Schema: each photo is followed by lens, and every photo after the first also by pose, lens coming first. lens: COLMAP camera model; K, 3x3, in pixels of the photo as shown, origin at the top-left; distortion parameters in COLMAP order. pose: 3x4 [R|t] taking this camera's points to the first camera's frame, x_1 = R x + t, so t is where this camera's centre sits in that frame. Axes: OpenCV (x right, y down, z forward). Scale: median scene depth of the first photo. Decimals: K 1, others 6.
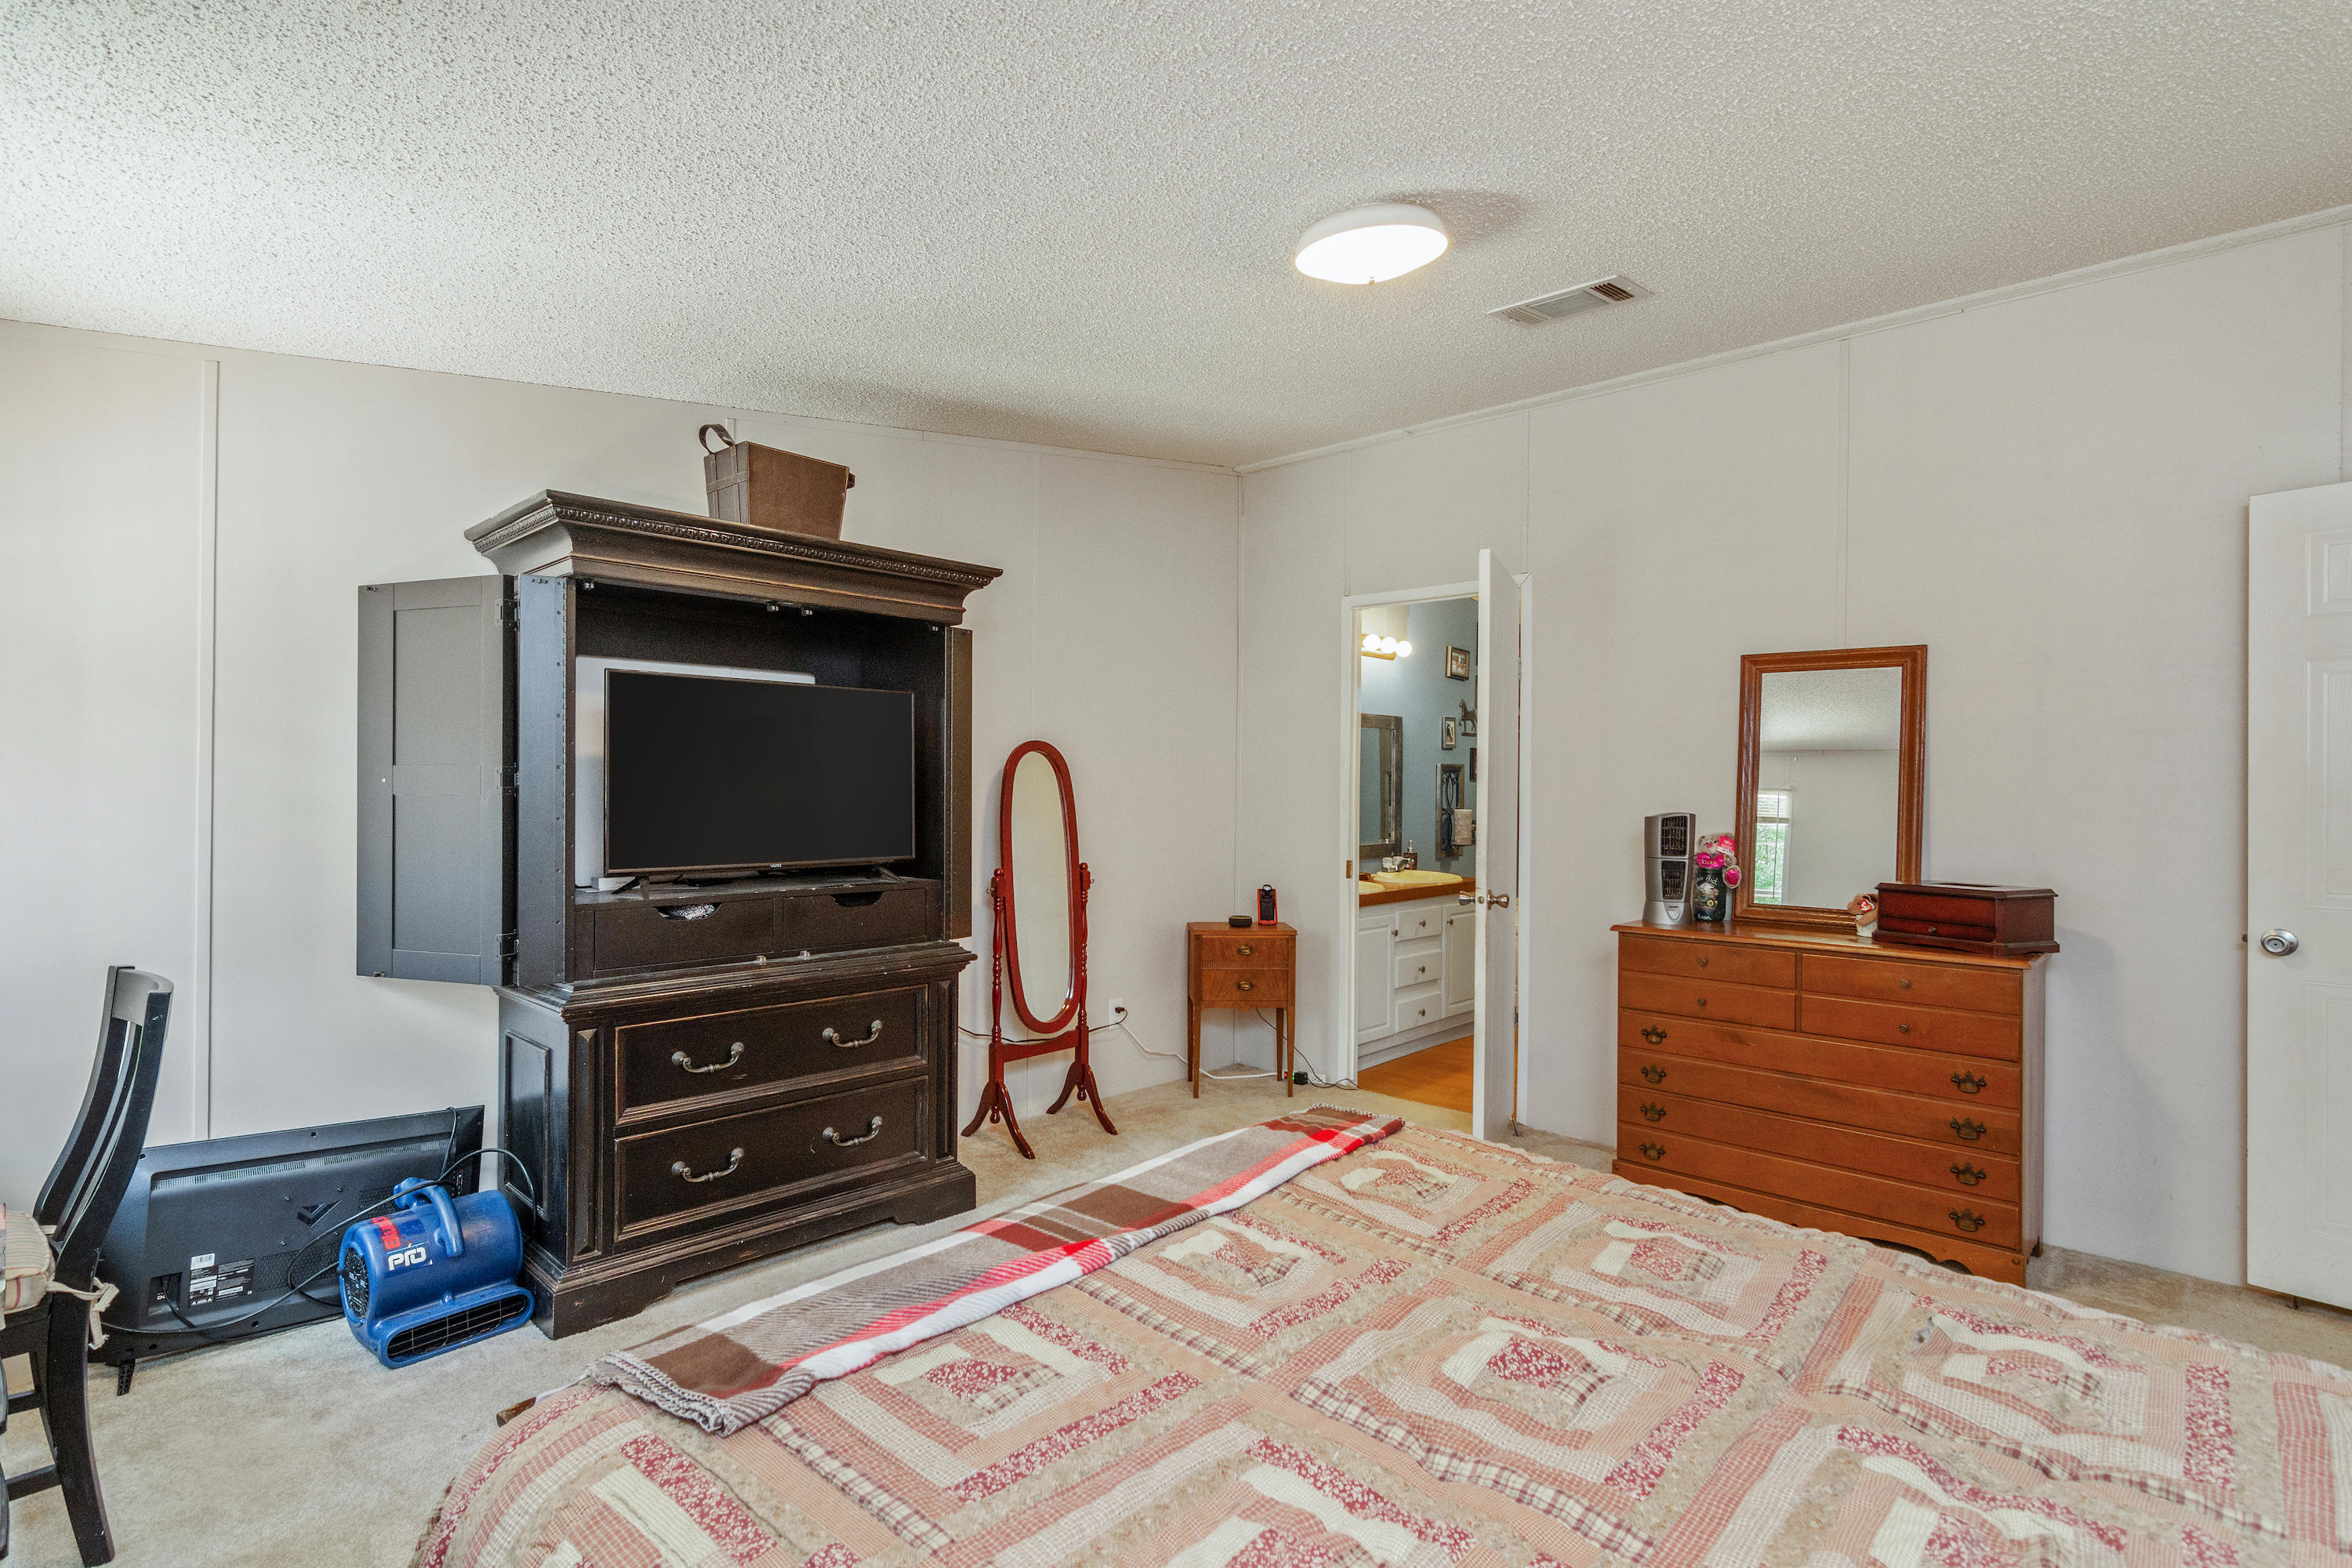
lens RADIAL K [[1144.6, 0, 1181.7], [0, 1144.6, 817.0], [0, 0, 1]] dist [0.000663, 0.000672]
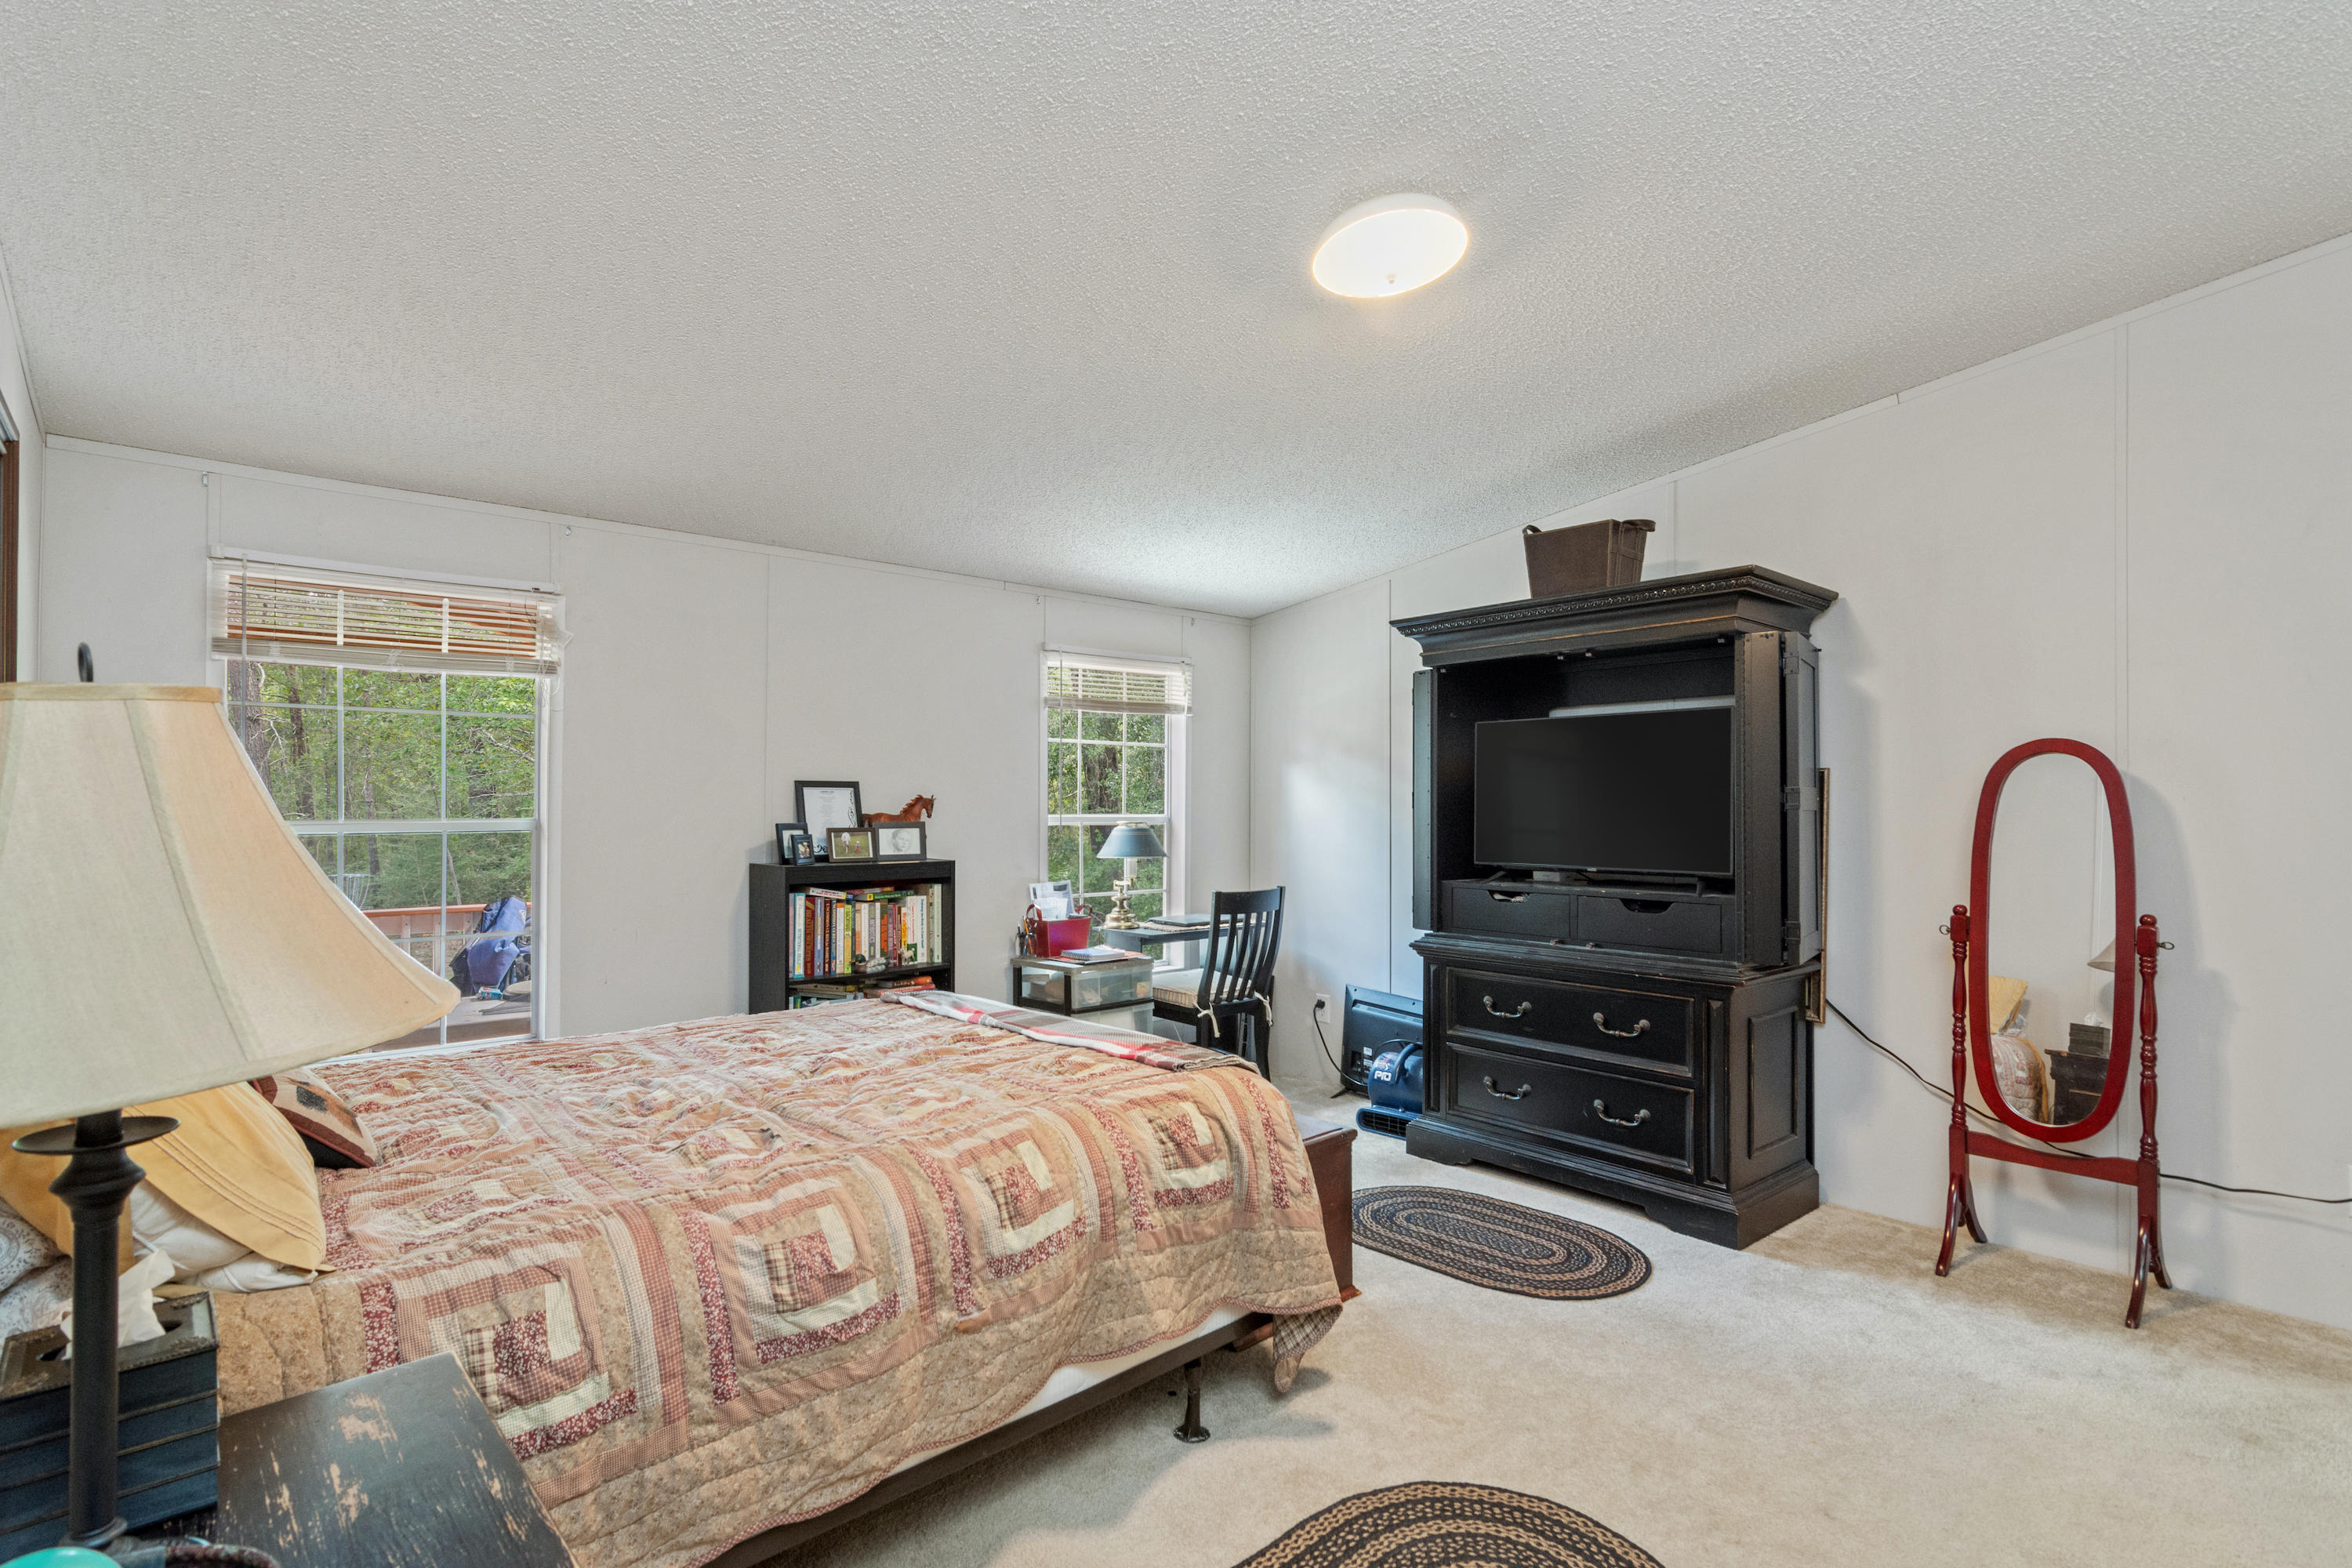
lens RADIAL K [[1144.6, 0, 1181.7], [0, 1144.6, 817.0], [0, 0, 1]] dist [0.000663, 0.000672]
pose [[-0.097966, -0.004164, -0.995181, 0.523211], [-0.033814, 0.999428, -0.000854, 0.002092], [0.994615, 0.033568, -0.098051, 0.412085]]
